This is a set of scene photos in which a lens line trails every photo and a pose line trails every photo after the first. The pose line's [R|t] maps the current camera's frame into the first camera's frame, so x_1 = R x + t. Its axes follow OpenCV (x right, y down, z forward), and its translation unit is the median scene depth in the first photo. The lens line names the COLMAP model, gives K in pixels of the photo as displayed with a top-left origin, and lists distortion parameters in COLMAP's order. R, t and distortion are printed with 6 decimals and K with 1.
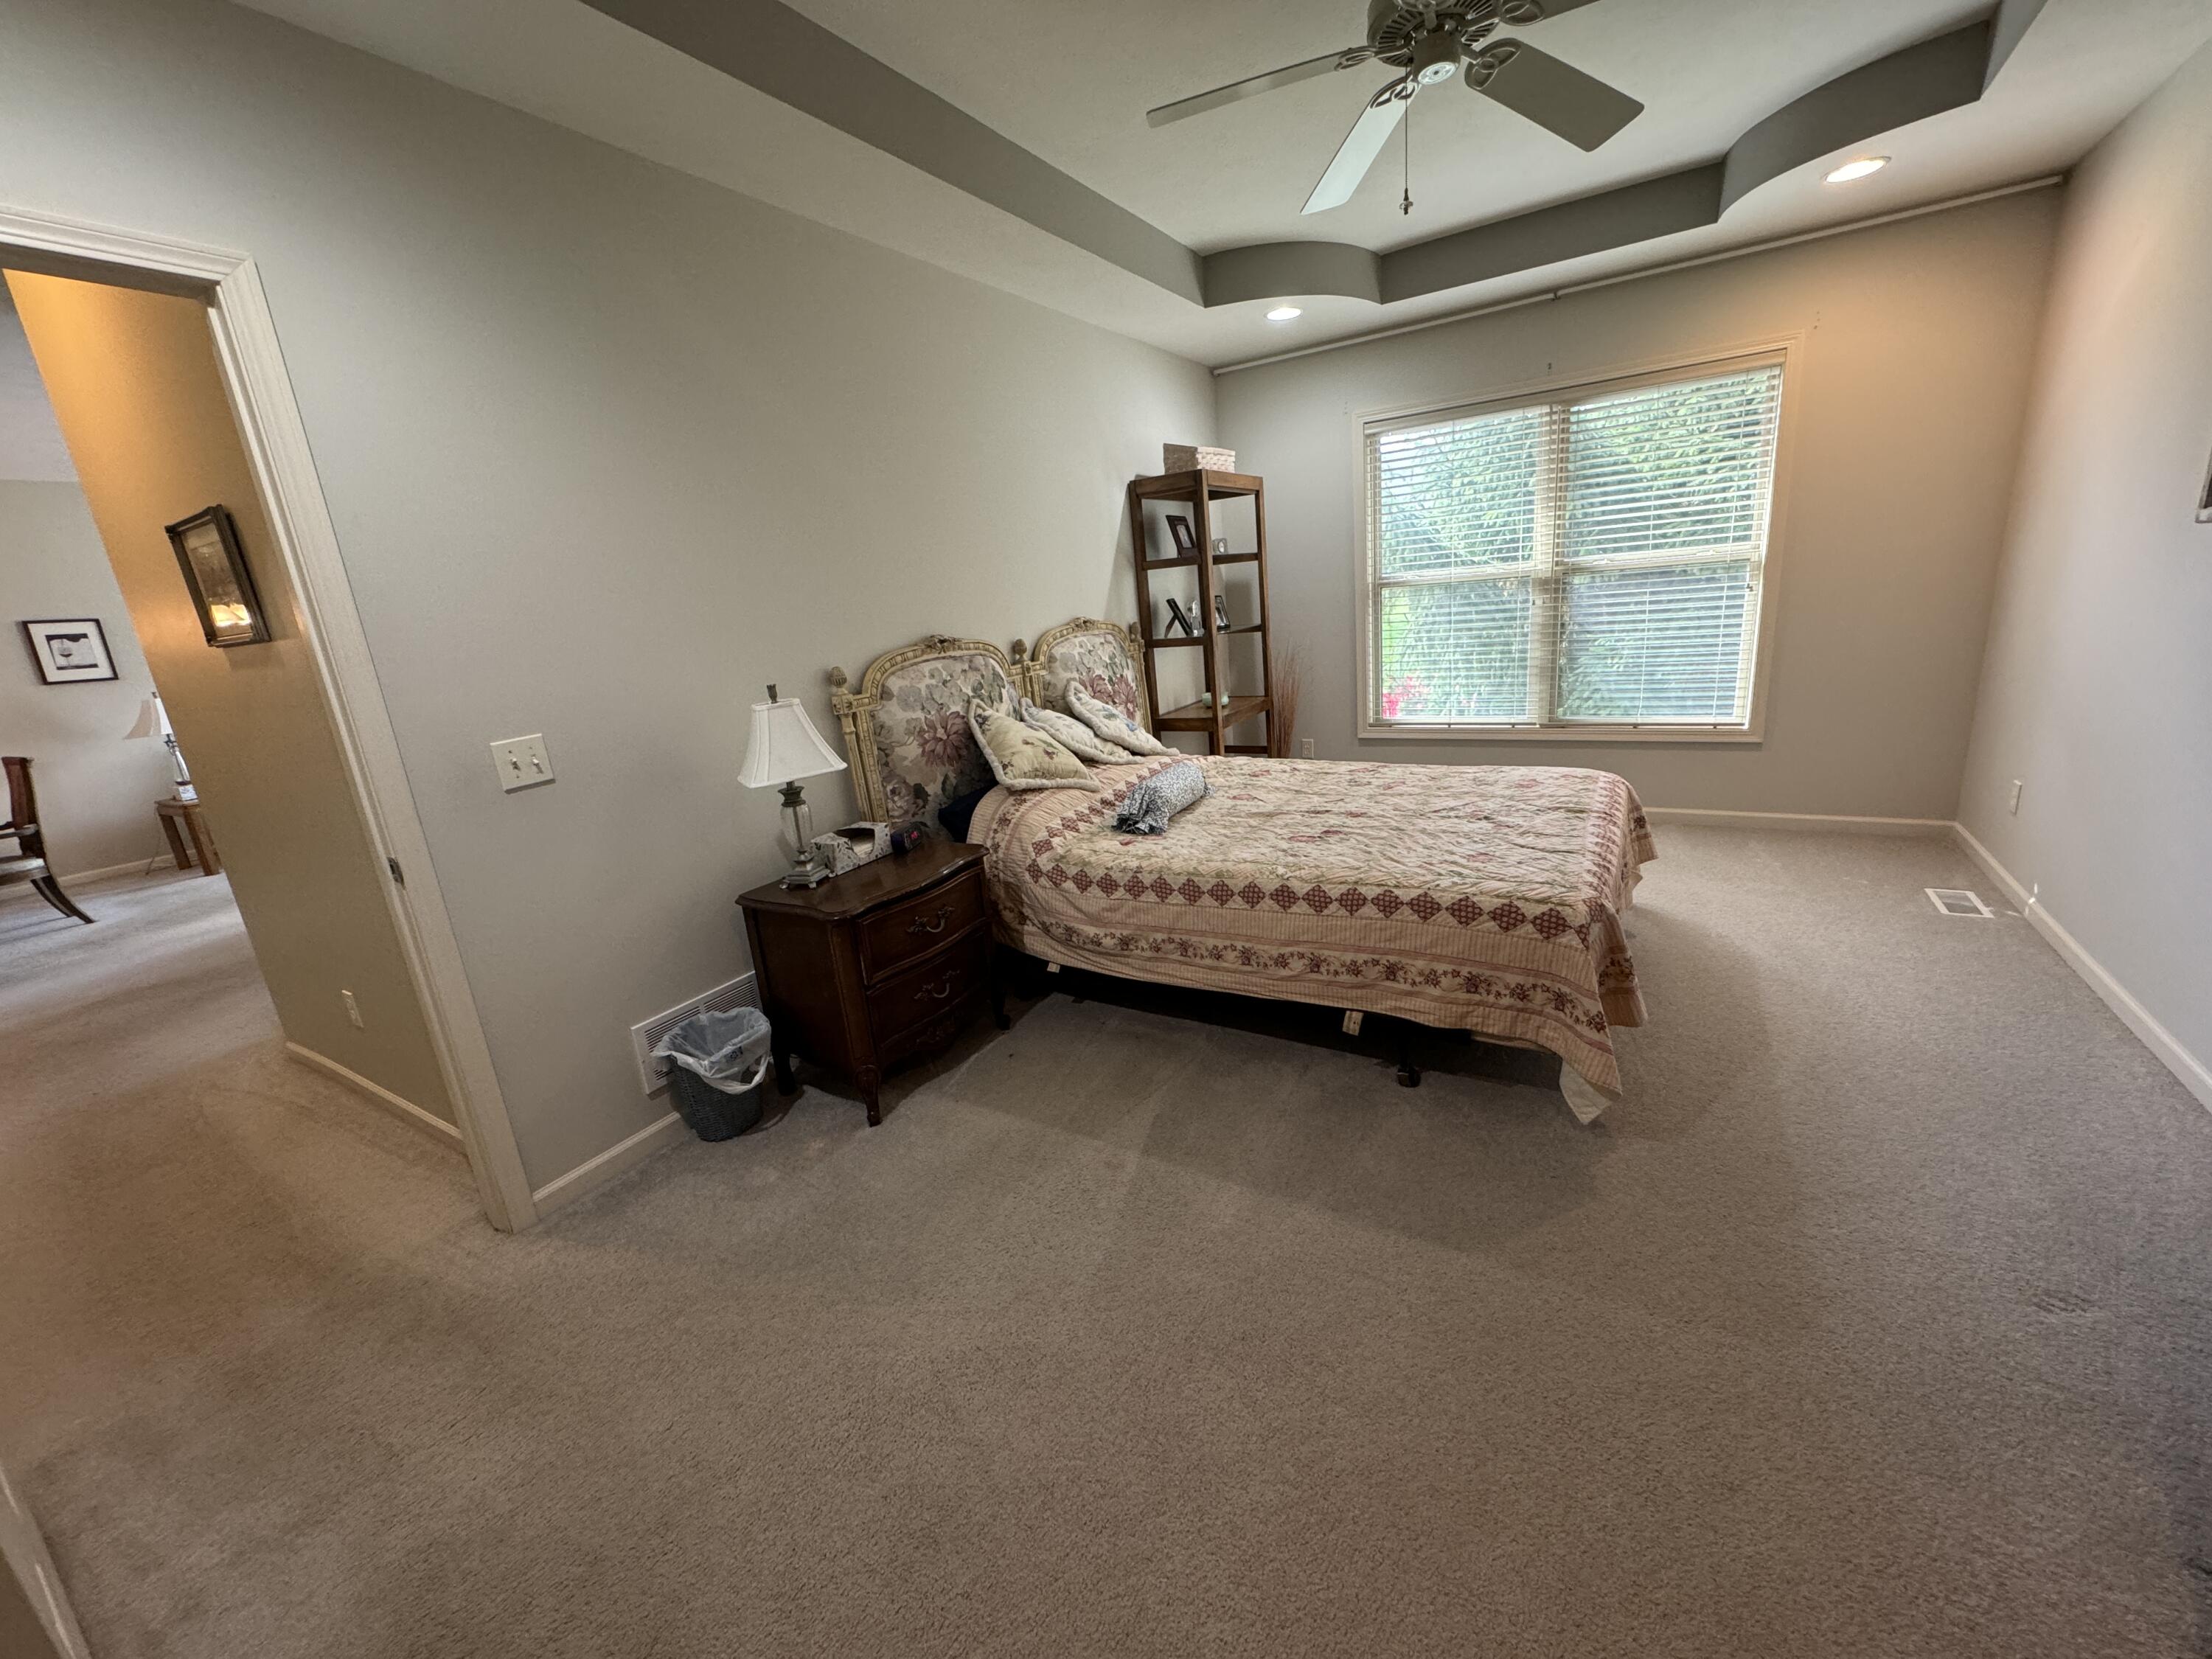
lens RADIAL K [[878.9, 0, 1109.8], [0, 878.9, 832.0], [0, 0, 1]] dist [-0.002743, 0.000175]
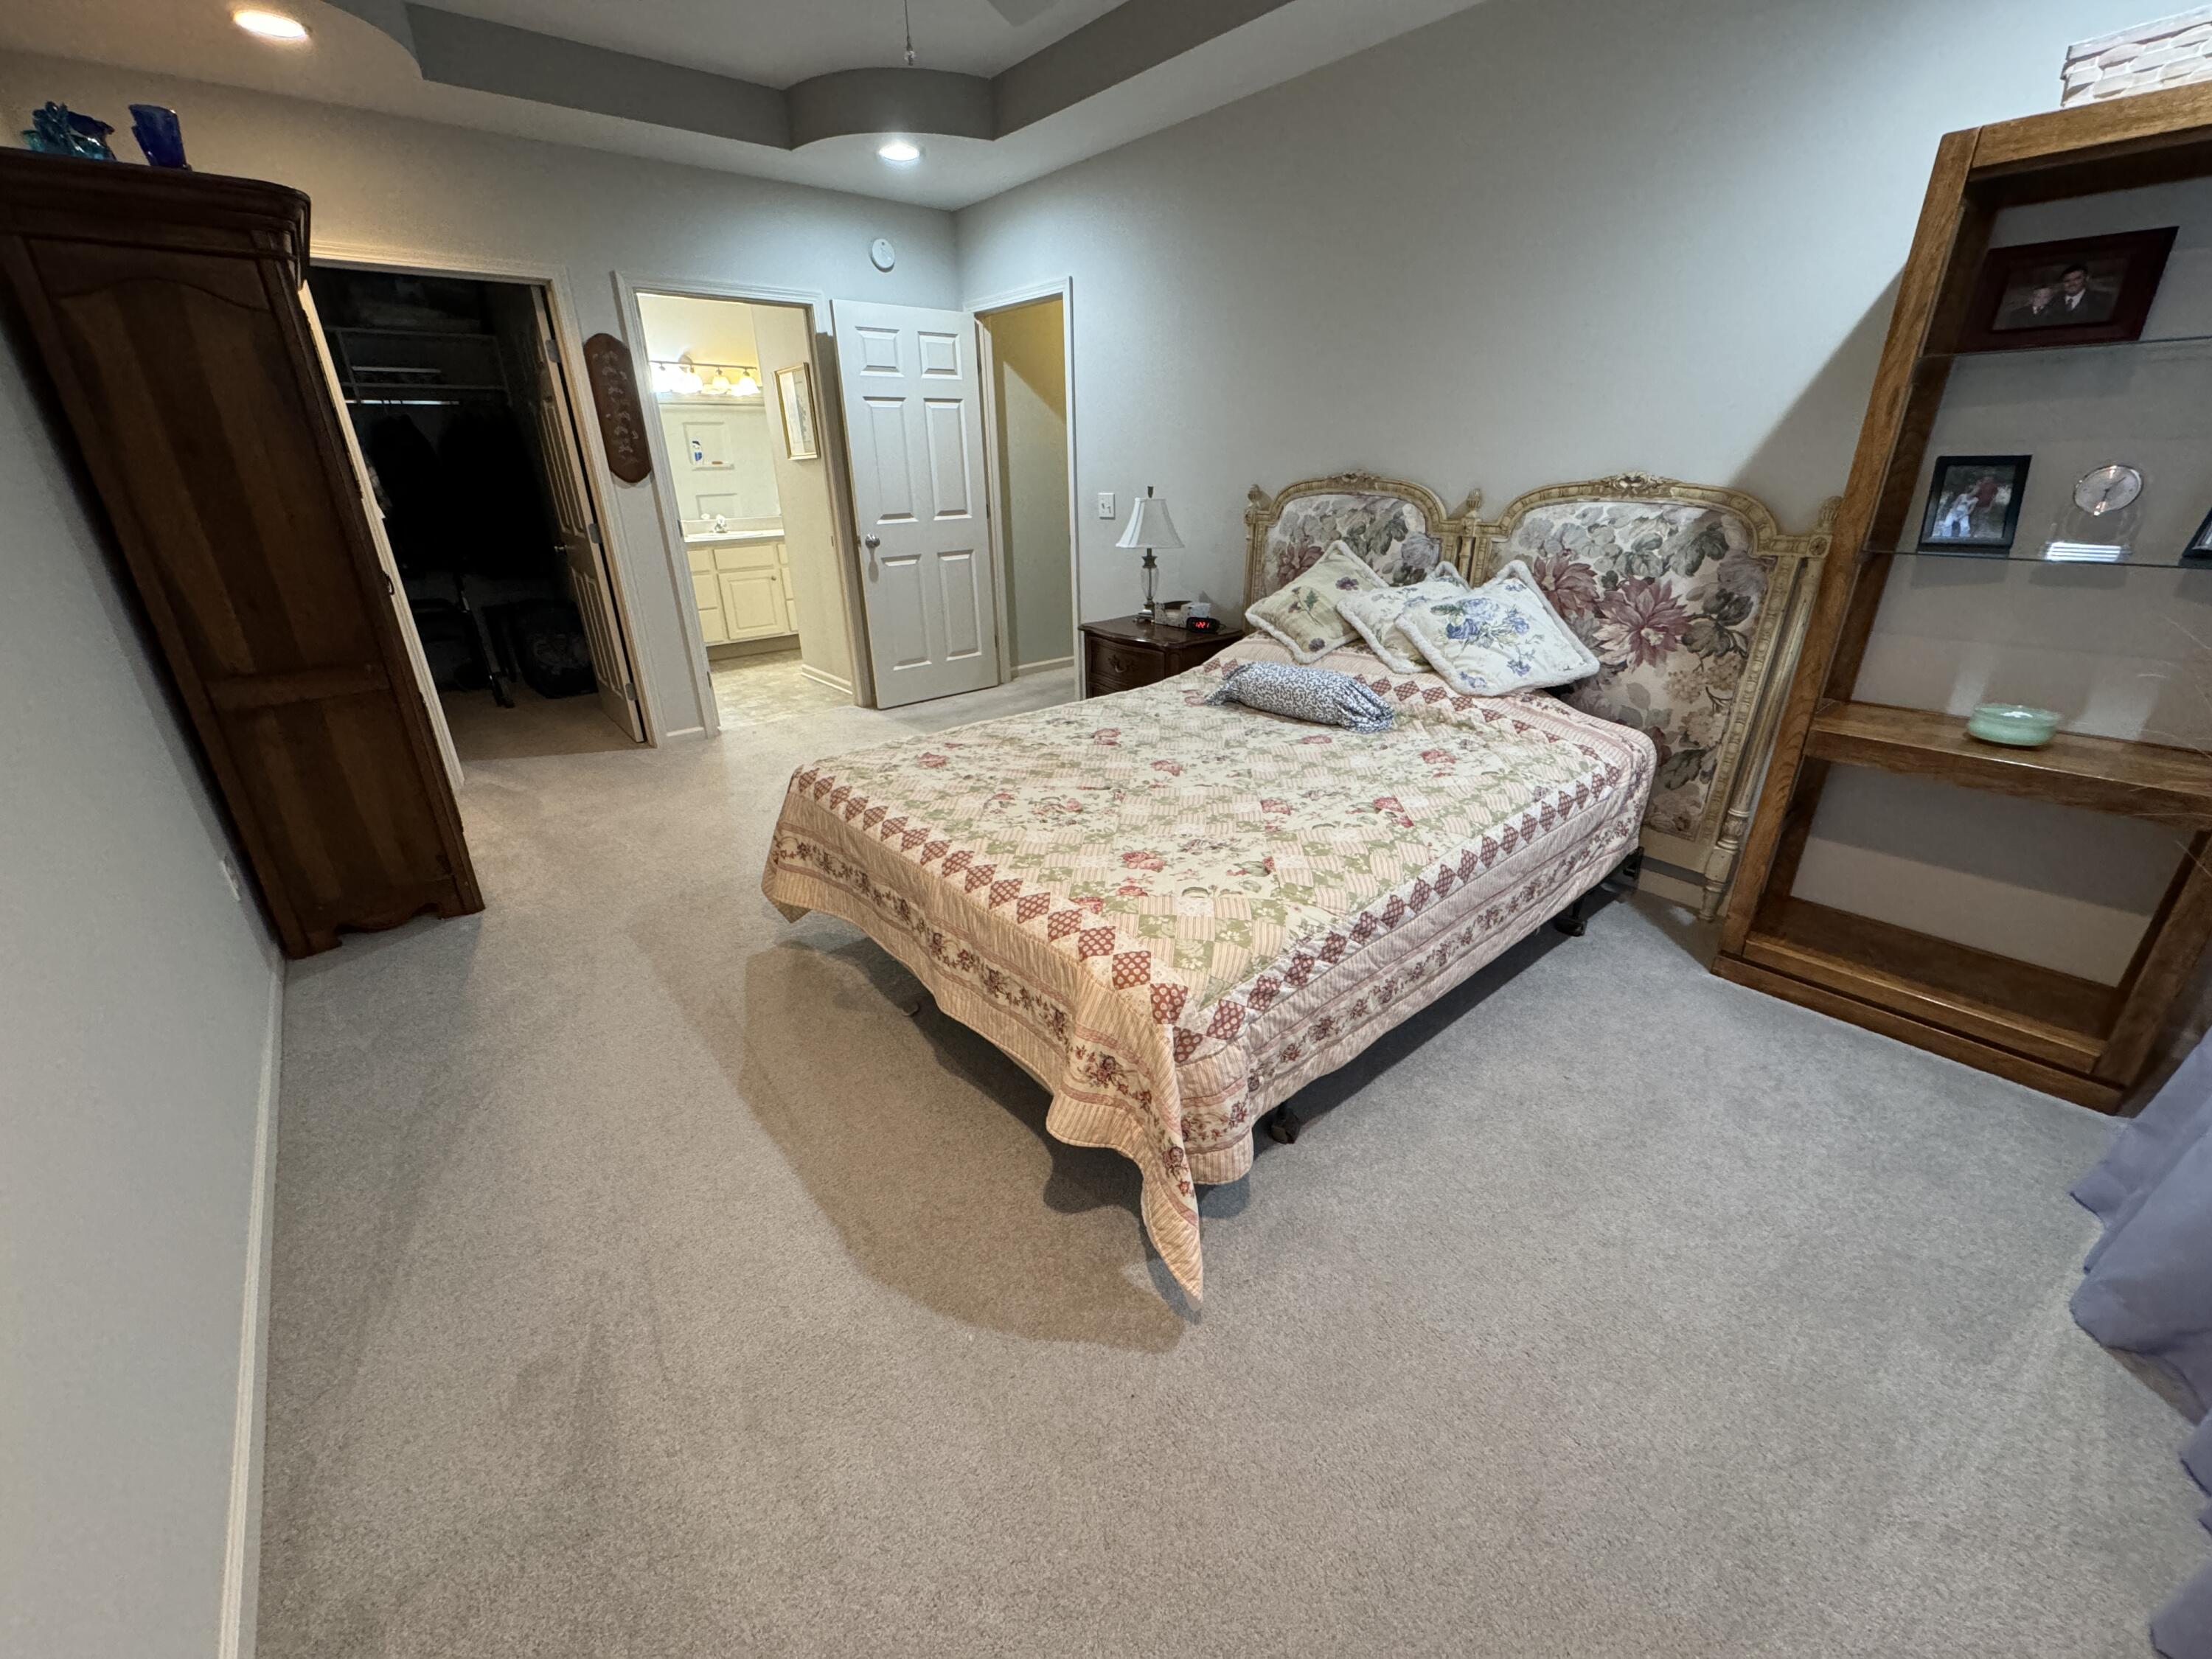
lens RADIAL K [[878.9, 0, 1106.6], [0, 878.9, 817.7], [0, 0, 1]] dist [-0.002743, 0.000175]
pose [[-0.301941, 0.452641, -0.839016, 0.889430], [-0.211823, 0.826238, 0.521978, -0.347808], [0.929496, 0.335329, -0.153596, 0.983349]]
